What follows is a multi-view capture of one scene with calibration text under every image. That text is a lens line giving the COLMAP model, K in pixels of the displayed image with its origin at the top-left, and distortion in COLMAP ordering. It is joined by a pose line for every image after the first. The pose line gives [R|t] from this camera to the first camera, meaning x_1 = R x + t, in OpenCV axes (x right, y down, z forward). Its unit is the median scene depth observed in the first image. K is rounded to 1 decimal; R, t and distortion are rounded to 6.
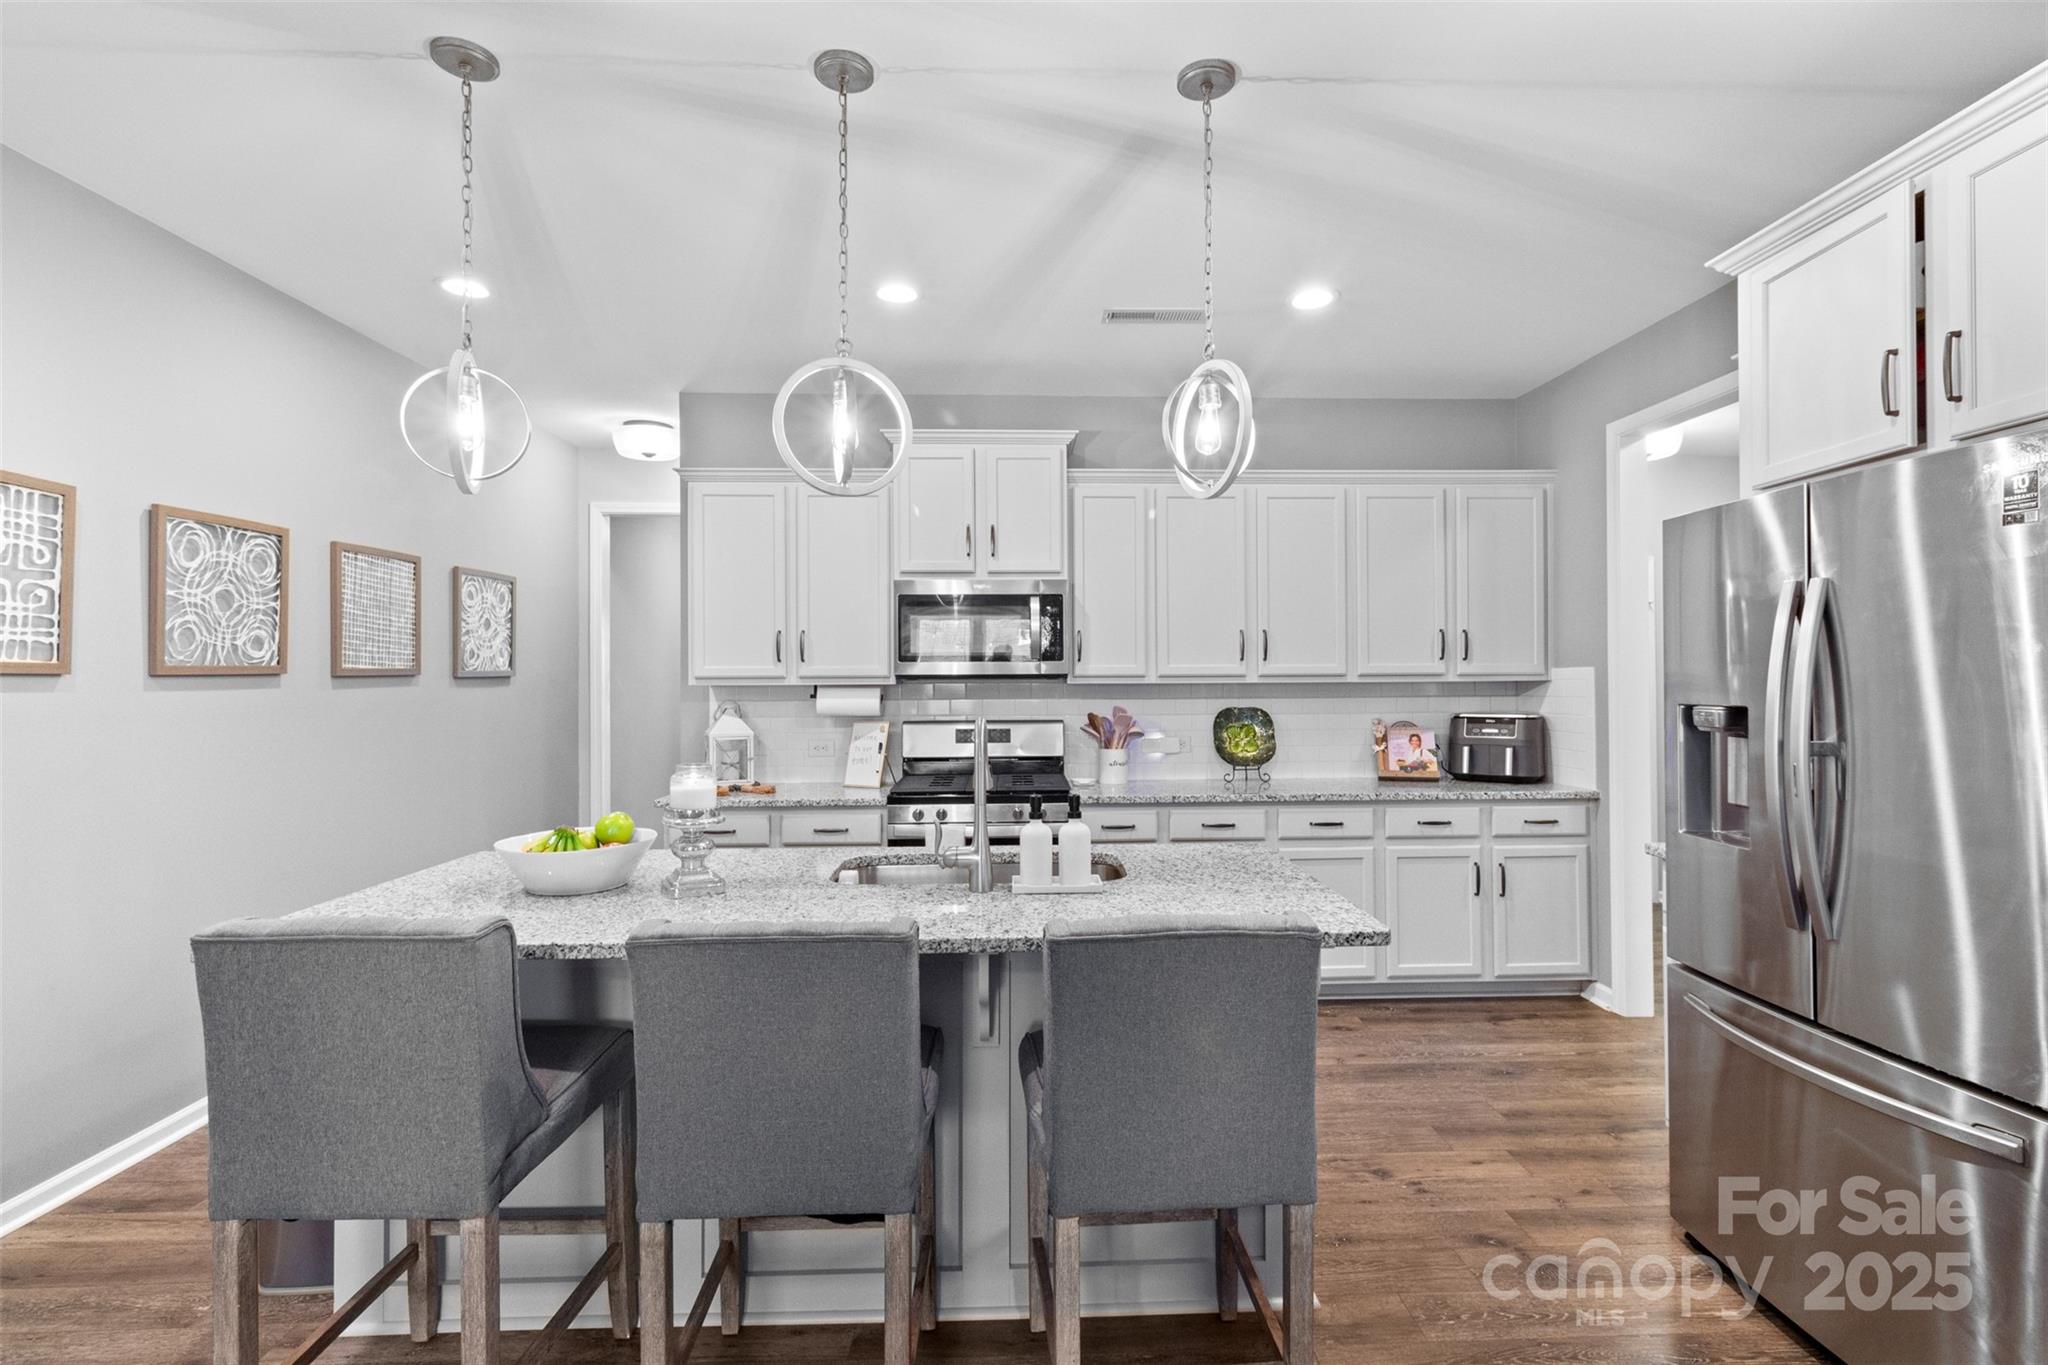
lens RADIAL K [[954.4, 0, 1050.0], [0, 954.4, 671.0], [0, 0, 1]] dist [0.000340, -0.000194]
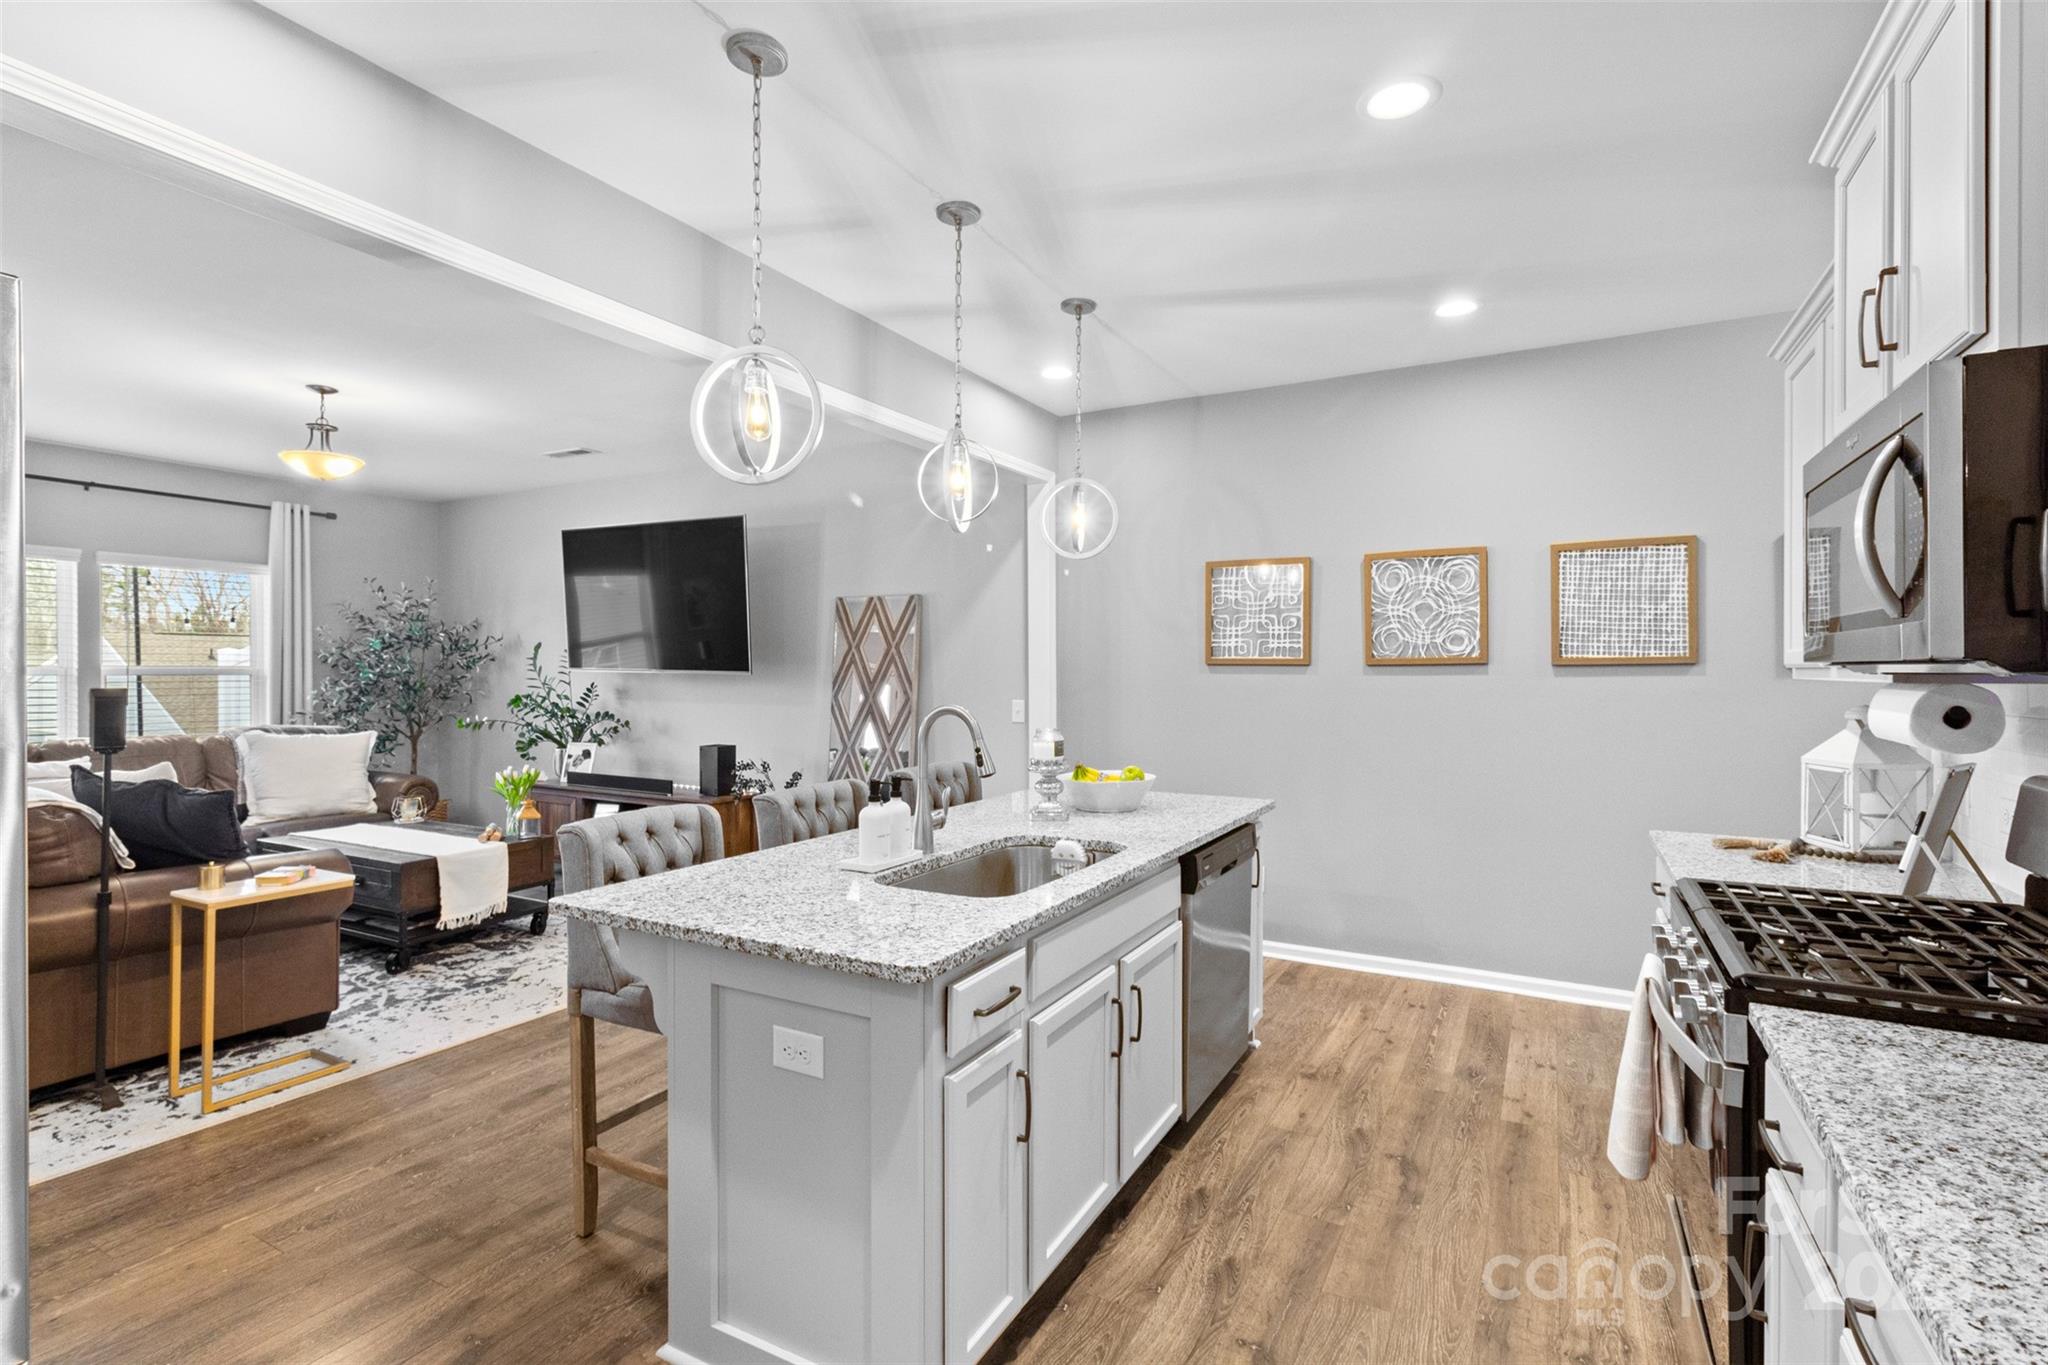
lens RADIAL K [[954.4, 0, 1049.5], [0, 954.4, 663.8], [0, 0, 1]] dist [0.000340, -0.000194]
pose [[-0.509799, -0.006954, -0.860265, 0.442883], [0.003731, 0.999940, -0.010295, 0.011303], [0.860285, -0.008458, -0.509743, 0.904914]]
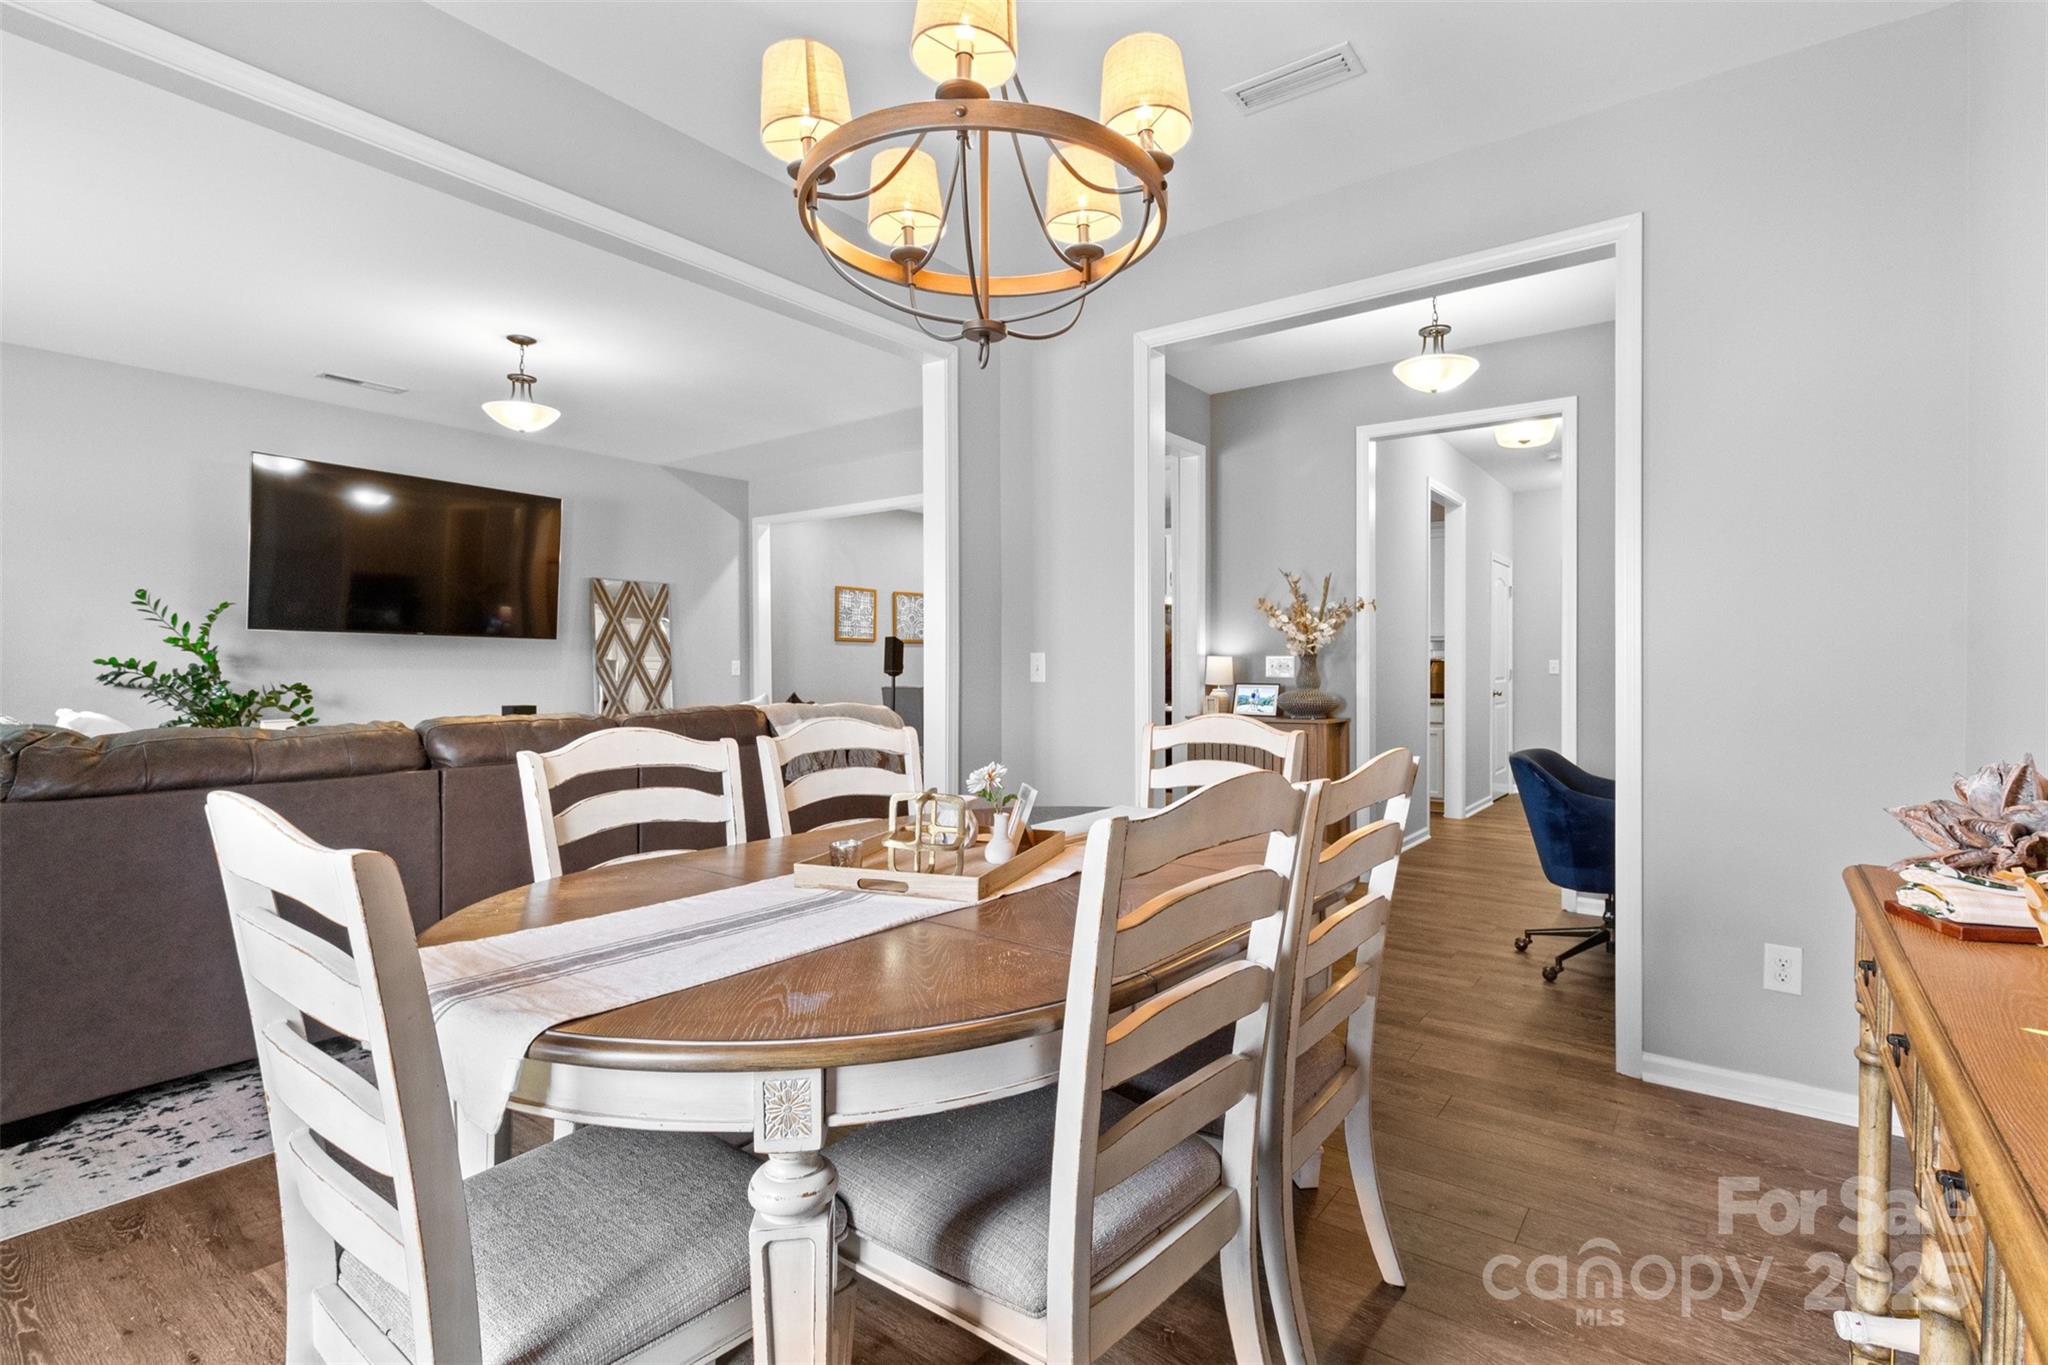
lens RADIAL K [[954.4, 0, 1052.2], [0, 954.4, 676.0], [0, 0, 1]] dist [0.000340, -0.000194]
pose [[0.784621, 0.007043, -0.619936, 1.080005], [0.004441, 0.999846, 0.016980, 0.046532], [0.619960, -0.016076, 0.784469, -0.884219]]
